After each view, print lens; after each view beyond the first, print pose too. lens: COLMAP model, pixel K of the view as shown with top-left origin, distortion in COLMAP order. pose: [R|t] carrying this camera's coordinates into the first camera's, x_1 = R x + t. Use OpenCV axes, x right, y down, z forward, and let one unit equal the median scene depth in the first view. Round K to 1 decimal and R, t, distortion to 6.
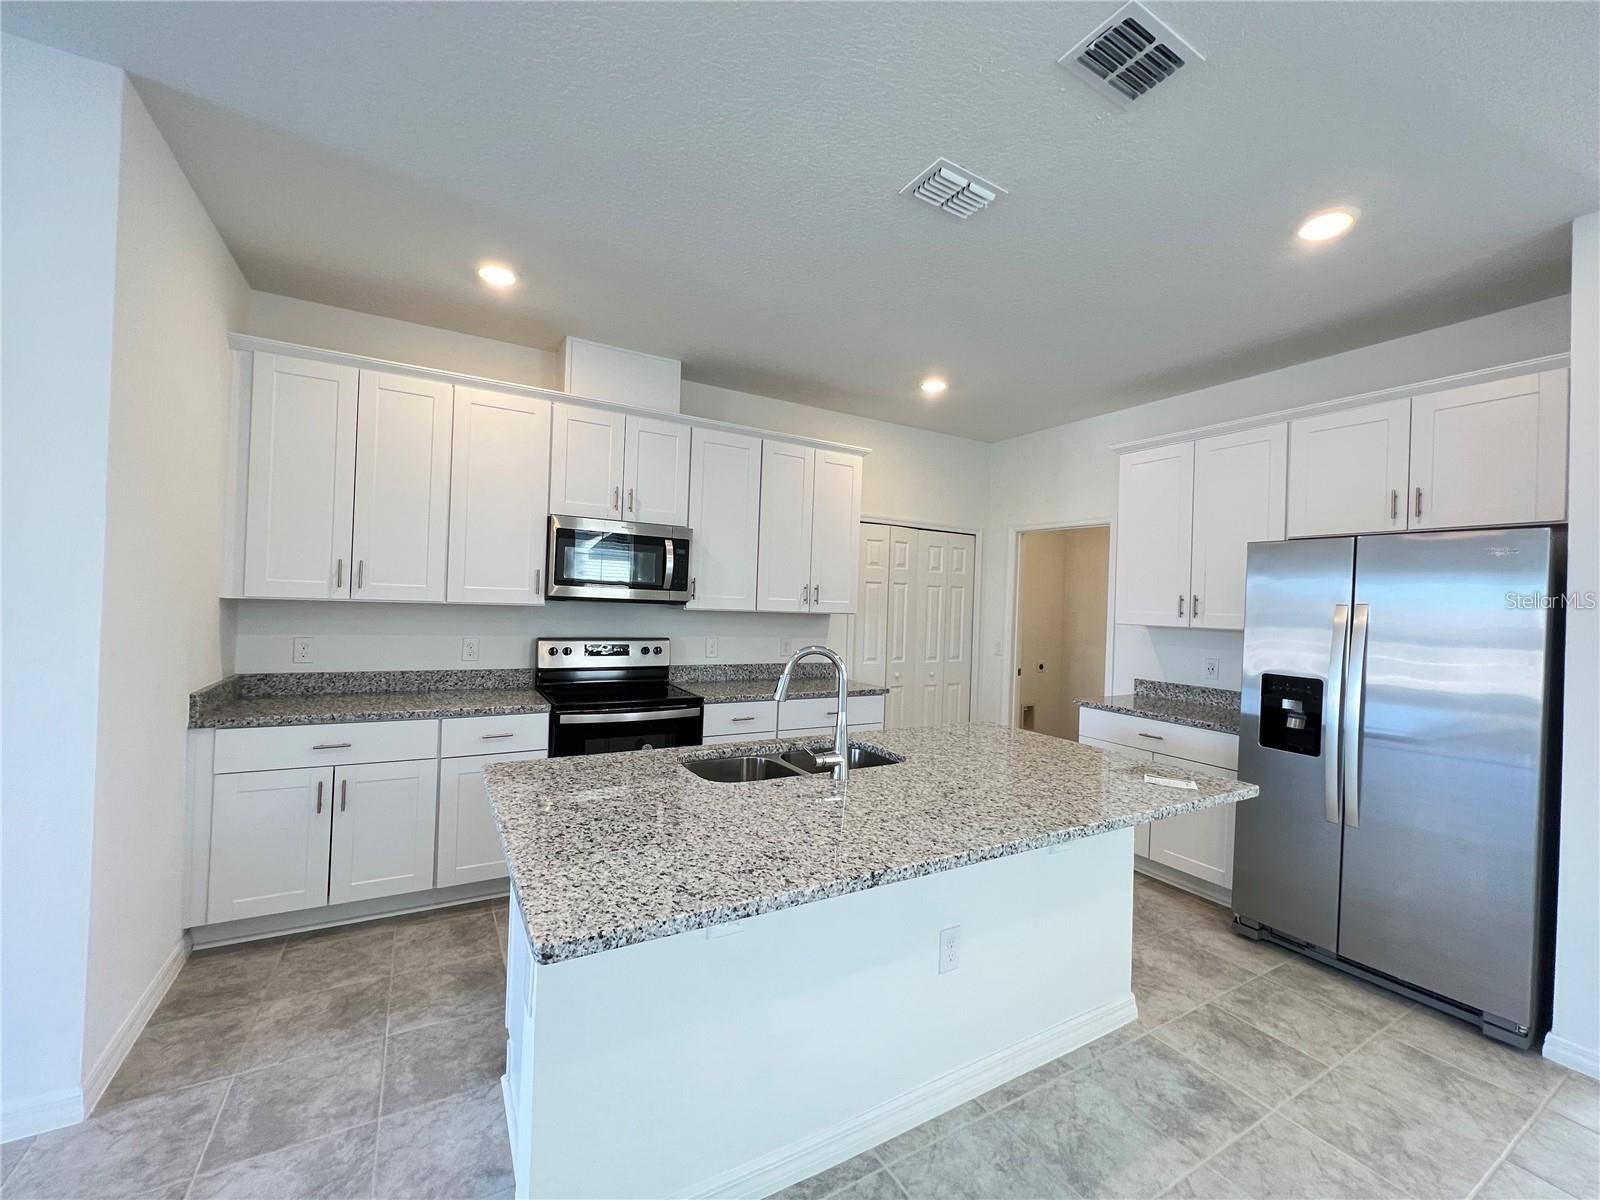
lens RADIAL K [[642.2, 0, 795.6], [0, 642.2, 596.0], [0, 0, 1]] dist [-0.000446, -0.000119]
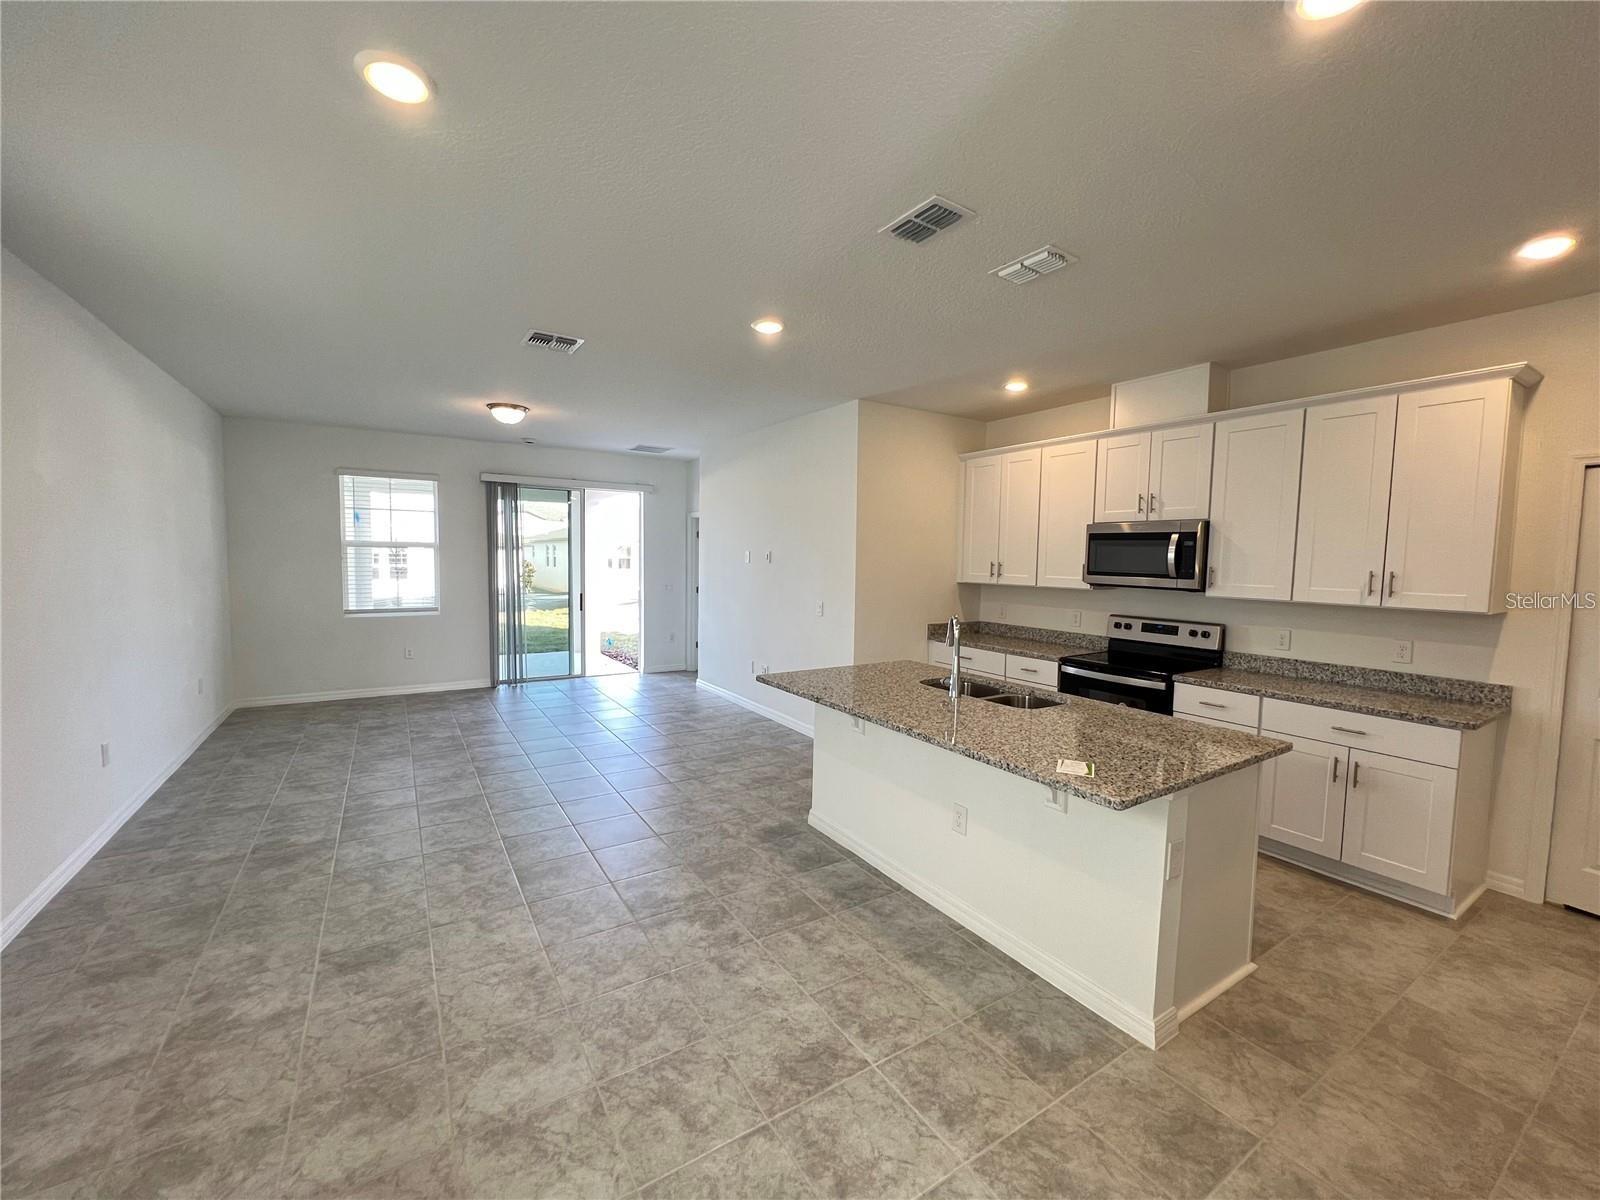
lens RADIAL K [[642.2, 0, 795.6], [0, 642.2, 596.0], [0, 0, 1]] dist [-0.000446, -0.000119]
pose [[0.041923, 0.028859, -0.998704, 0.930093], [-0.002464, 0.999583, 0.028781, -0.009678], [0.999118, 0.001254, 0.041976, 0.298270]]
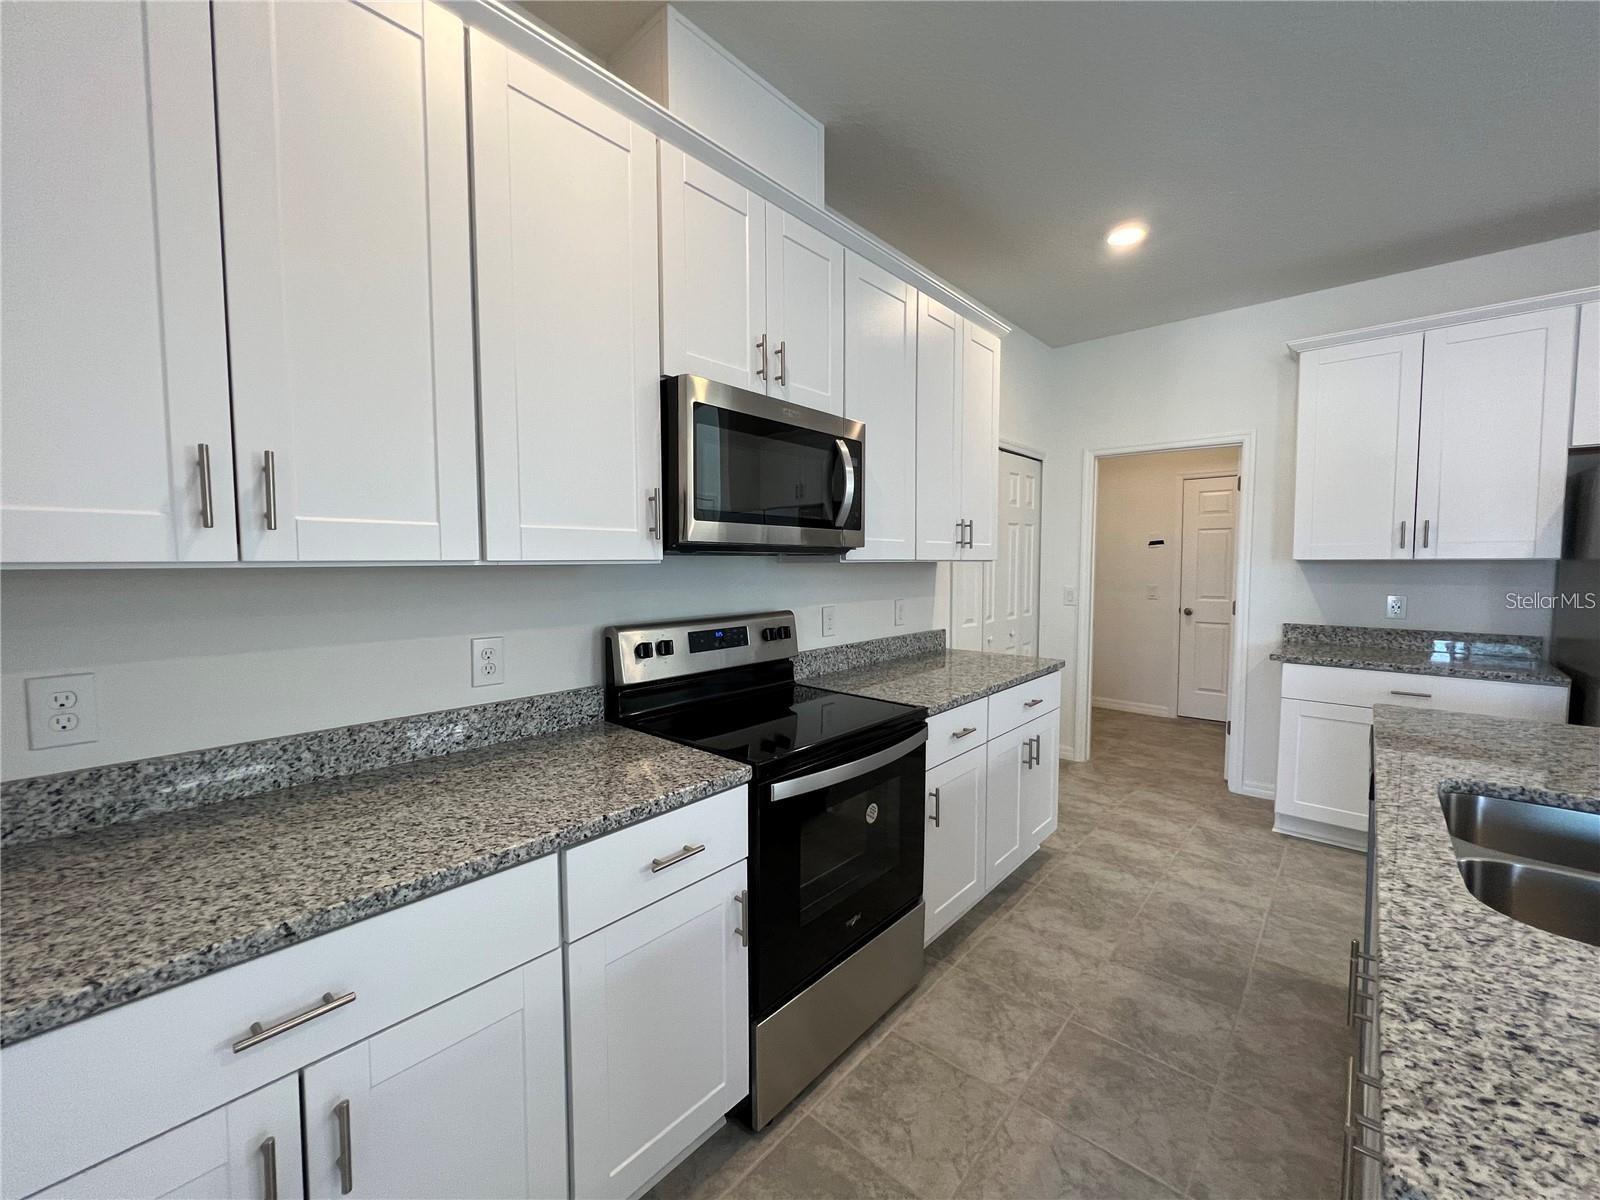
lens RADIAL K [[642.2, 0, 795.6], [0, 642.2, 596.0], [0, 0, 1]] dist [-0.000446, -0.000119]
pose [[0.947868, -0.054837, 0.313909, -0.436015], [0.032326, 0.996547, 0.076478, 0.005883], [-0.317019, -0.062343, 0.946368, 0.478606]]
